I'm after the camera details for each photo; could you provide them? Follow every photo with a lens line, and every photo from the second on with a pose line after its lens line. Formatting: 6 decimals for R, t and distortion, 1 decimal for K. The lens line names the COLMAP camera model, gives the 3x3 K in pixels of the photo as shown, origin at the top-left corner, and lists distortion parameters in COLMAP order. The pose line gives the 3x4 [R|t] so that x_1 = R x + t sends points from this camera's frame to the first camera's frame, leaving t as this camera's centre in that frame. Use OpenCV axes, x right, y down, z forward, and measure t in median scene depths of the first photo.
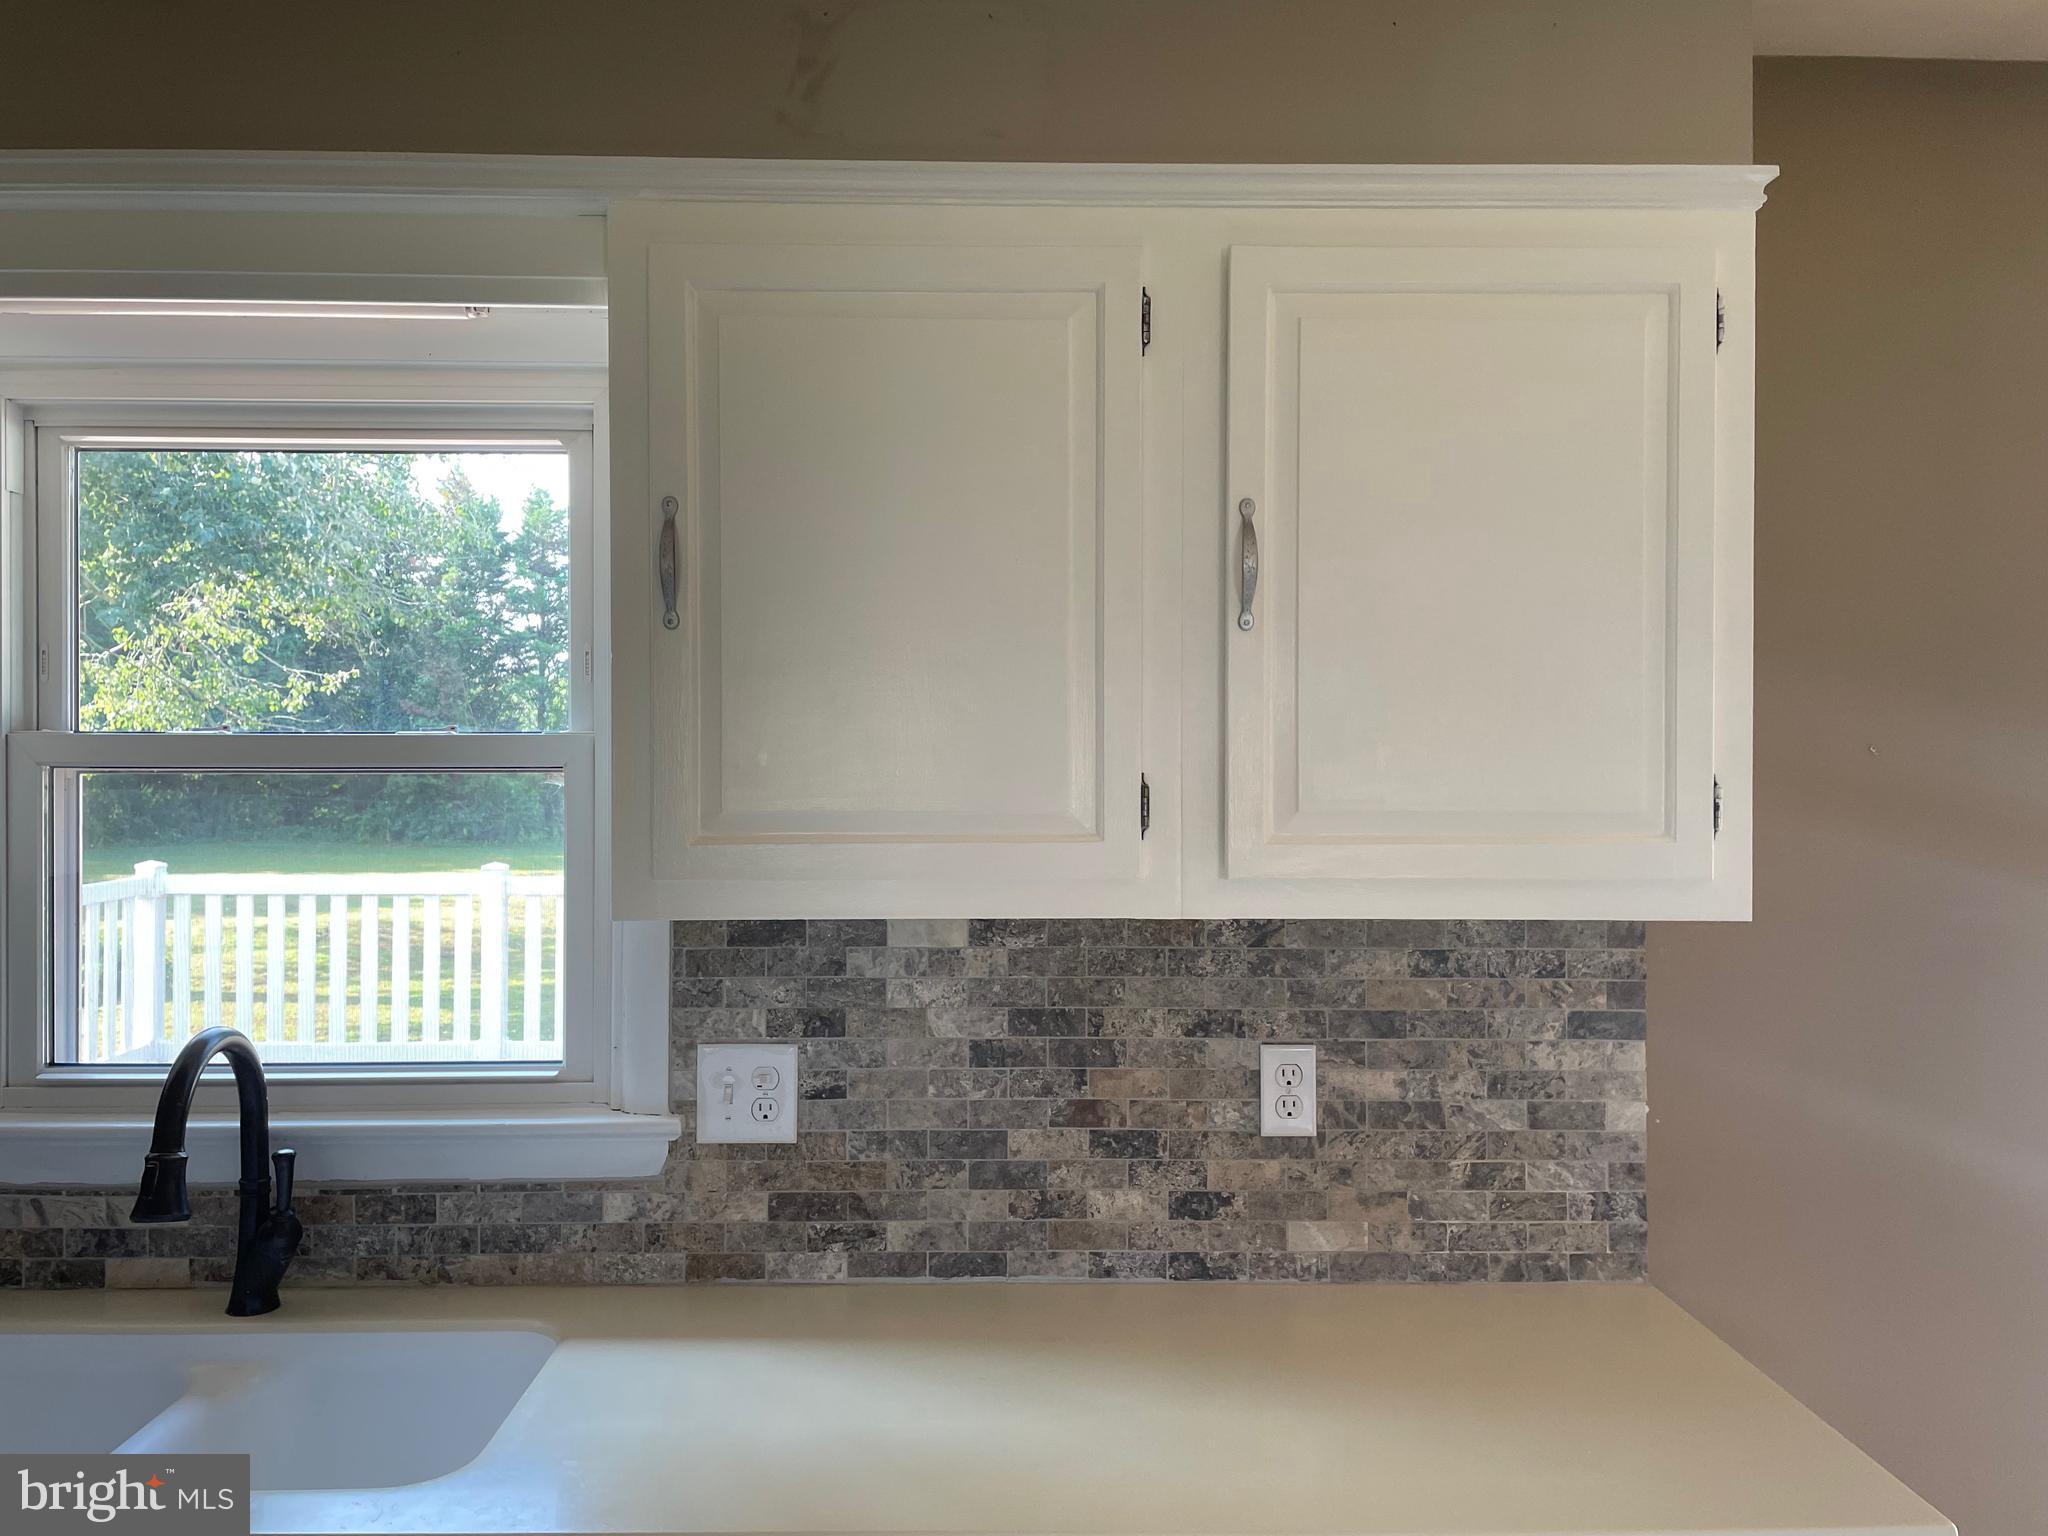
lens RADIAL K [[1529.2, 0, 1009.5], [0, 1529.2, 756.1], [0, 0, 1]] dist [0.101844, -0.136641]
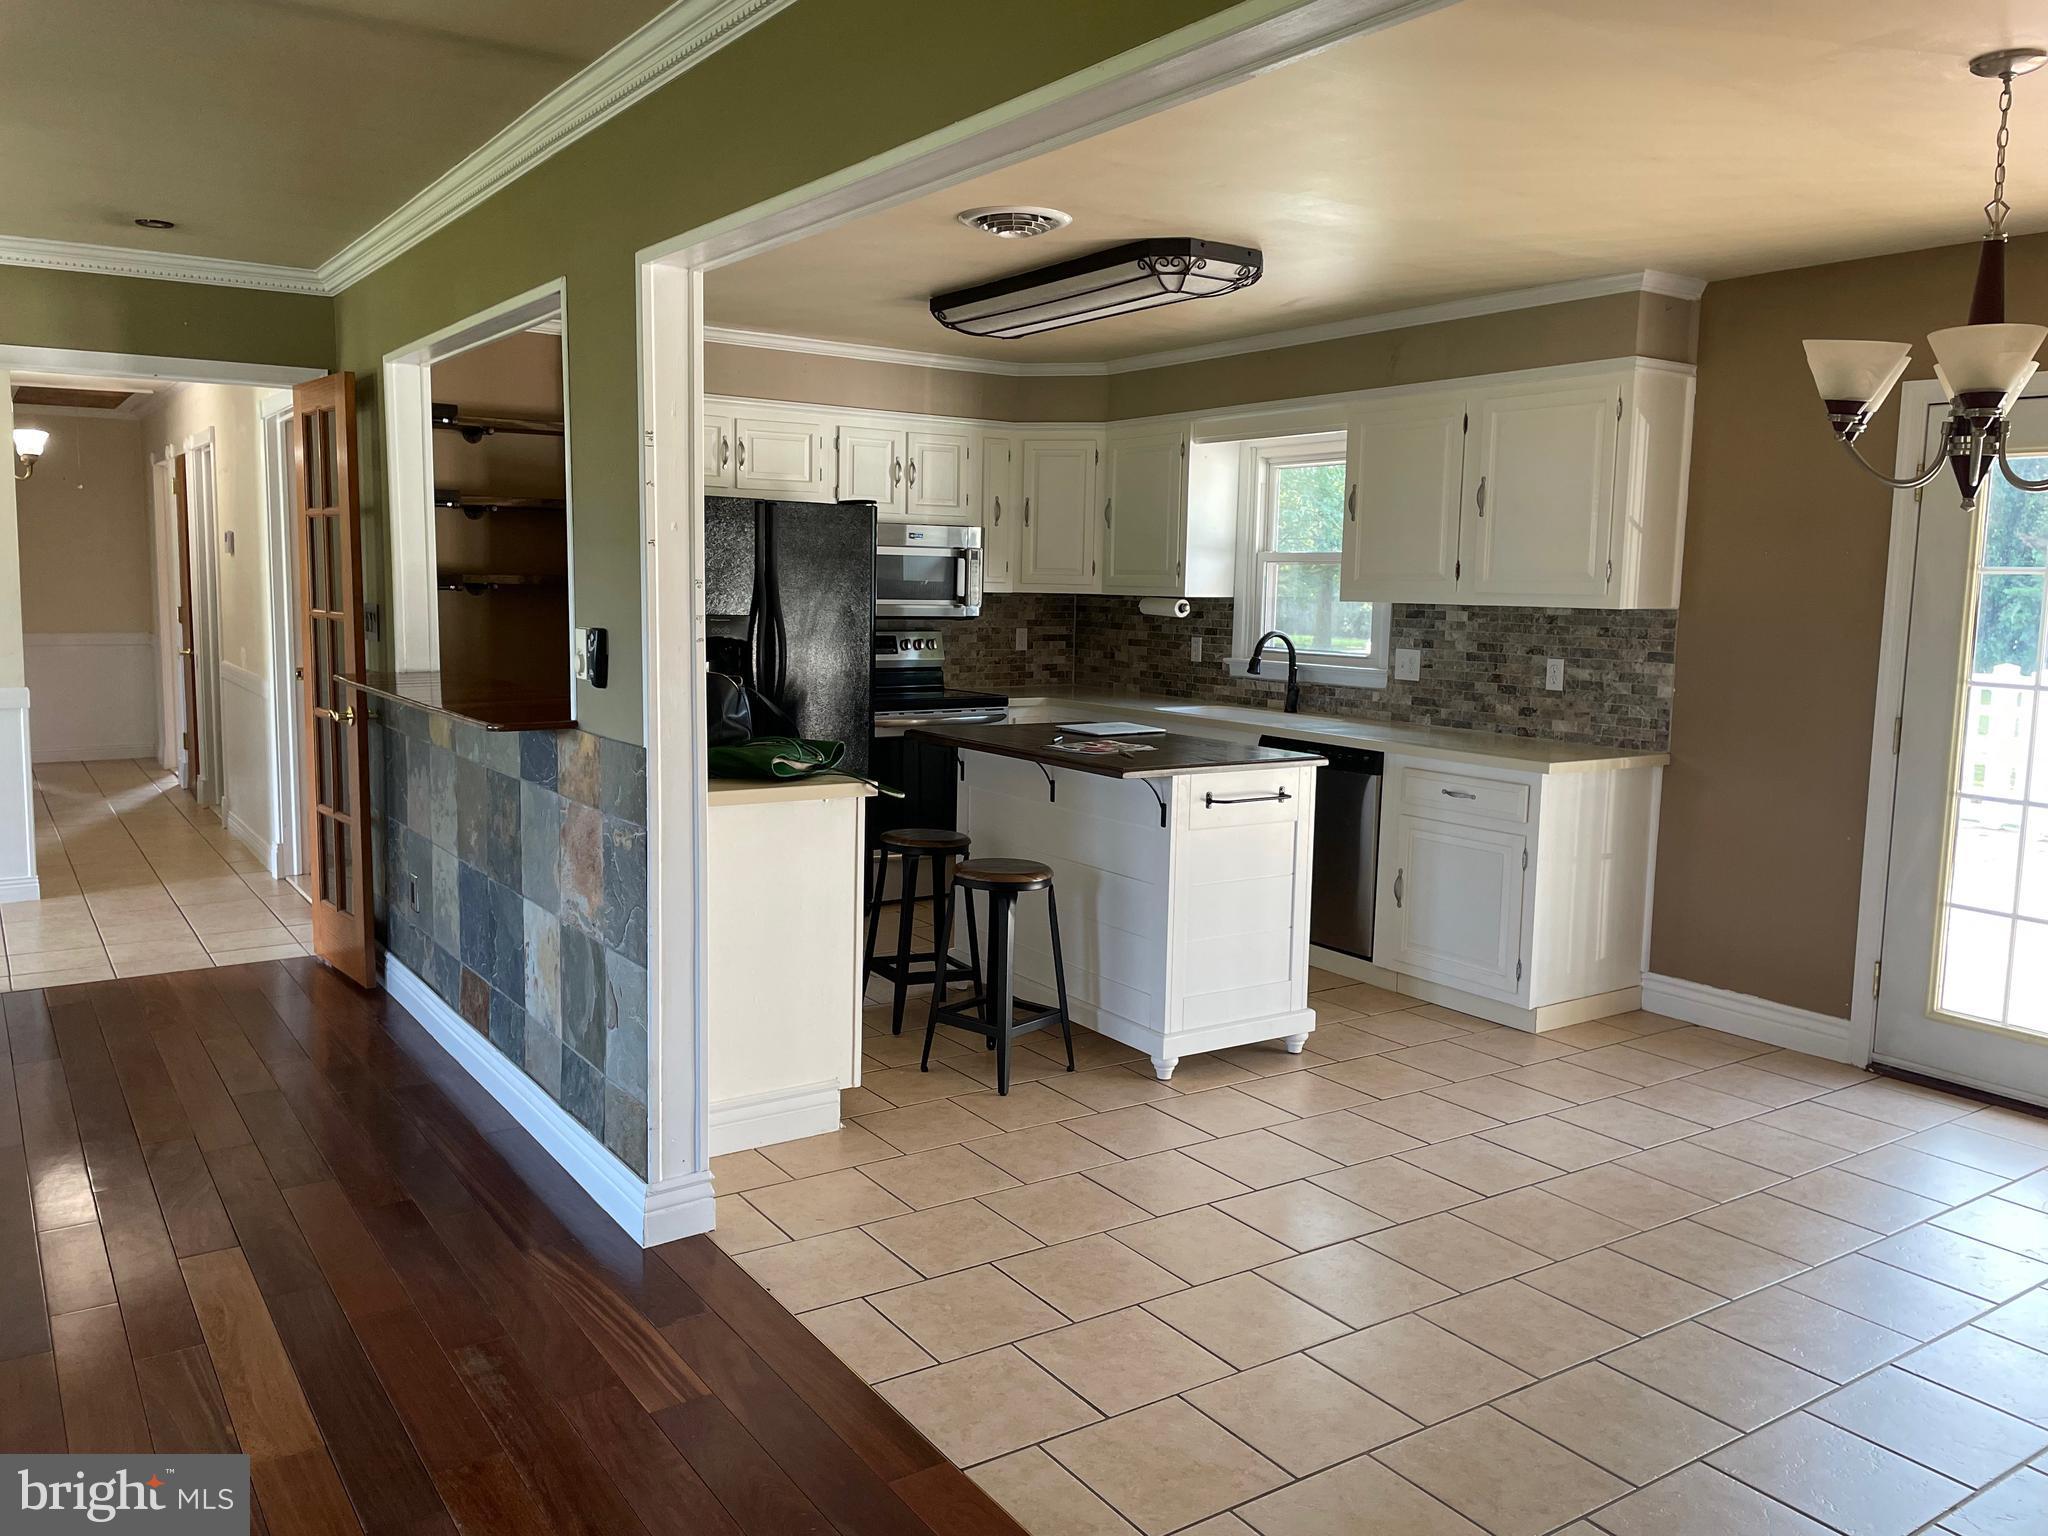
lens RADIAL K [[1529.2, 0, 1009.5], [0, 1529.2, 756.1], [0, 0, 1]] dist [0.101844, -0.136641]
pose [[0.545850, 0.105793, -0.831177, 2.031859], [-0.020395, 0.993381, 0.113044, 0.063308], [0.837634, -0.044753, 0.544395, -1.421843]]
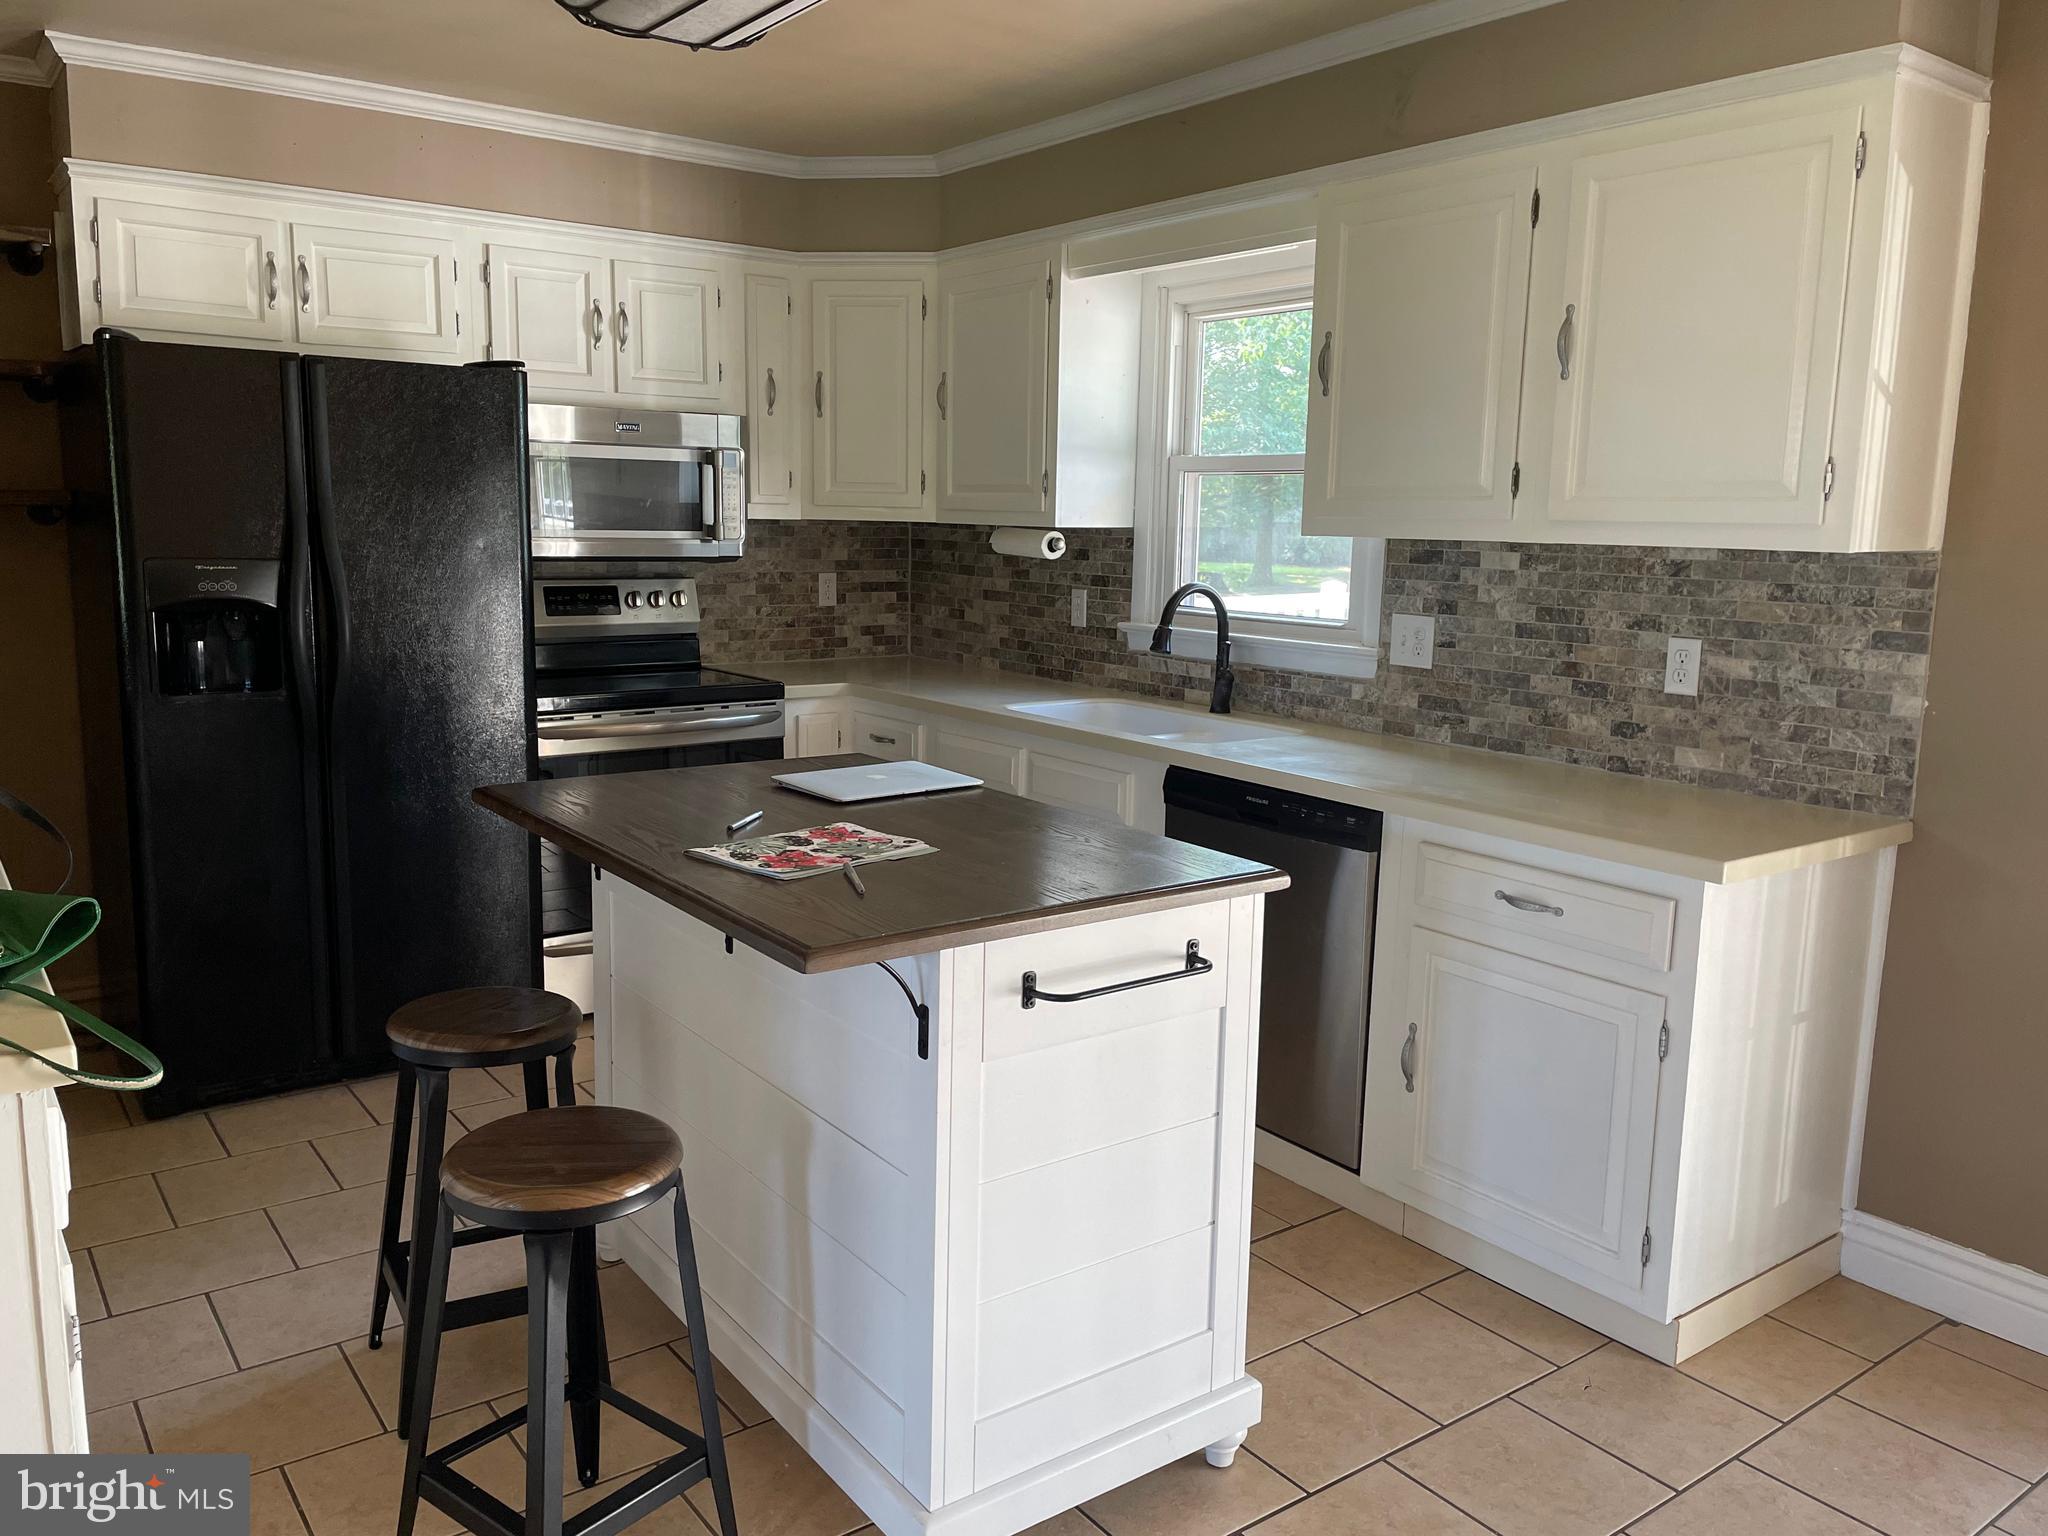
lens RADIAL K [[1529.2, 0, 1009.5], [0, 1529.2, 756.1], [0, 0, 1]] dist [0.101844, -0.136641]
pose [[0.577767, 0.141258, -0.803885, 1.091746], [-0.020259, 0.987088, 0.158891, 0.065604], [0.815950, -0.075516, 0.573169, -0.513368]]
